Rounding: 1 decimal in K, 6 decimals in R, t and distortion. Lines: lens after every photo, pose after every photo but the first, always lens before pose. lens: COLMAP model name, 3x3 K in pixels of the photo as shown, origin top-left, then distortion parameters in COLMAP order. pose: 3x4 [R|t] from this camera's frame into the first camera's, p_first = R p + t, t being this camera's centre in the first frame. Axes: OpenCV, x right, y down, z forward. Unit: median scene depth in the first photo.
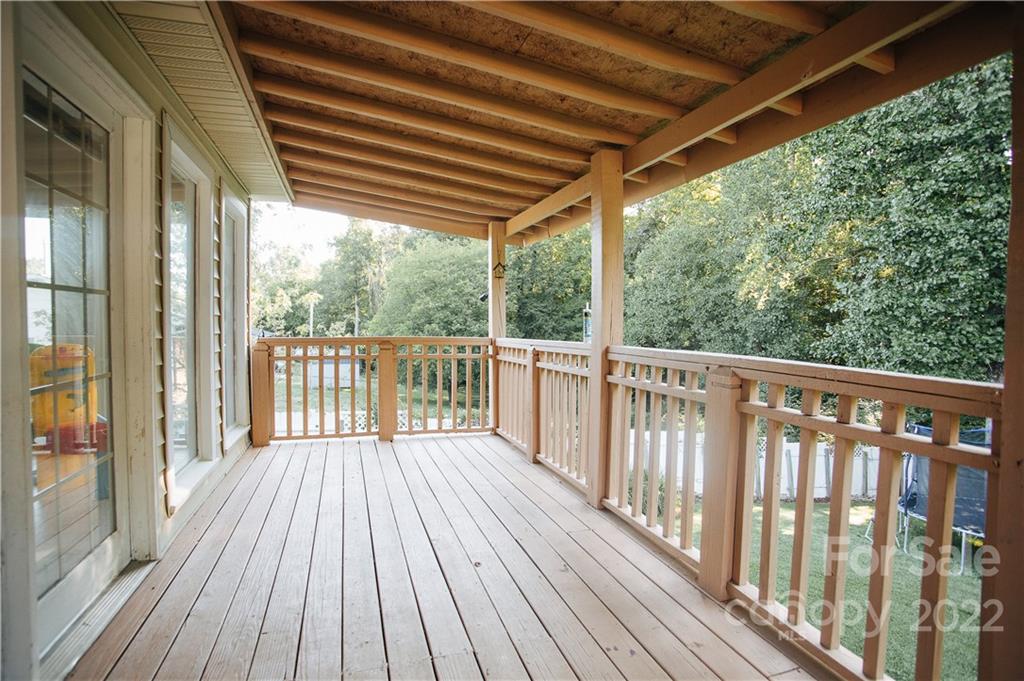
lens RADIAL K [[522.4, 0, 511.4], [0, 522.4, 348.4], [0, 0, 1]] dist [-0.022630, 0.000898]
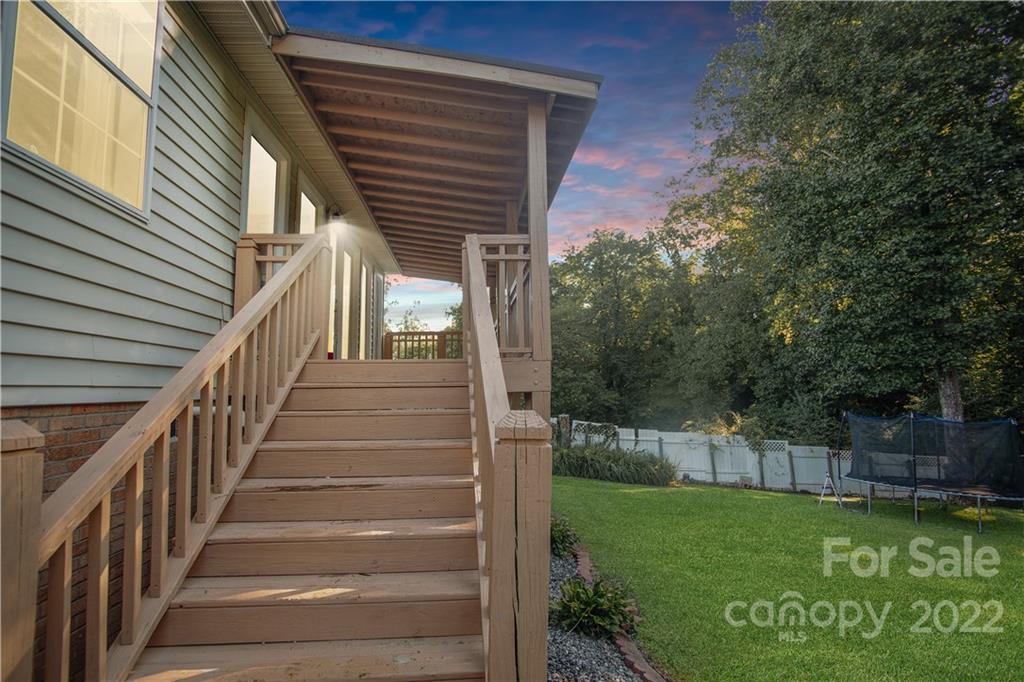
lens RADIAL K [[522.4, 0, 511.4], [0, 522.4, 348.9], [0, 0, 1]] dist [-0.022630, 0.000898]
pose [[0.973449, -0.035380, -0.226154, 0.228390], [0.005255, 0.991177, -0.132444, 0.144563], [0.228845, 0.127739, 0.965045, -0.438229]]
